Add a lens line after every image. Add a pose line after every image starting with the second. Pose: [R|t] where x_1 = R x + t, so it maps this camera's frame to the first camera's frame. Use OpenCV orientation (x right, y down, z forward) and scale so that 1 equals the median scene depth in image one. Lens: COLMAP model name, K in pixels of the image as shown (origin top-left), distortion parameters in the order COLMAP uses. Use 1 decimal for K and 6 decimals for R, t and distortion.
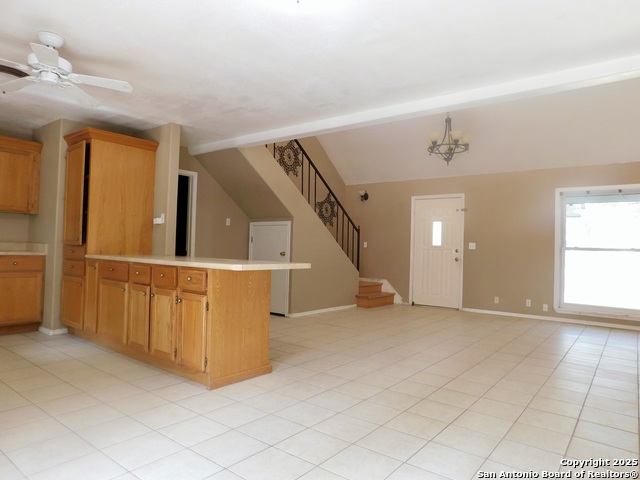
lens RADIAL K [[416.8, 0, 319.7], [0, 416.8, 239.1], [0, 0, 1]] dist [-0.049969, 0.003178]
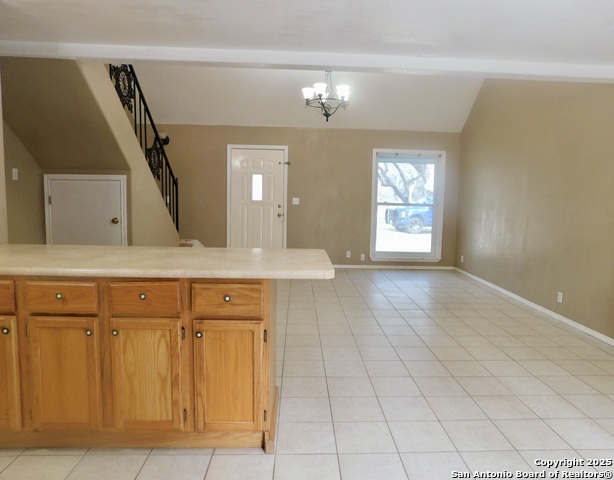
lens RADIAL K [[431.5, 0, 309.5], [0, 431.5, 238.4], [0, 0, 1]] dist [-0.044936, 0.004787]
pose [[0.757442, -0.076940, 0.648353, -0.317742], [-0.016883, 0.990392, 0.137253, -0.041885], [-0.652684, -0.114907, 0.748866, 0.228227]]
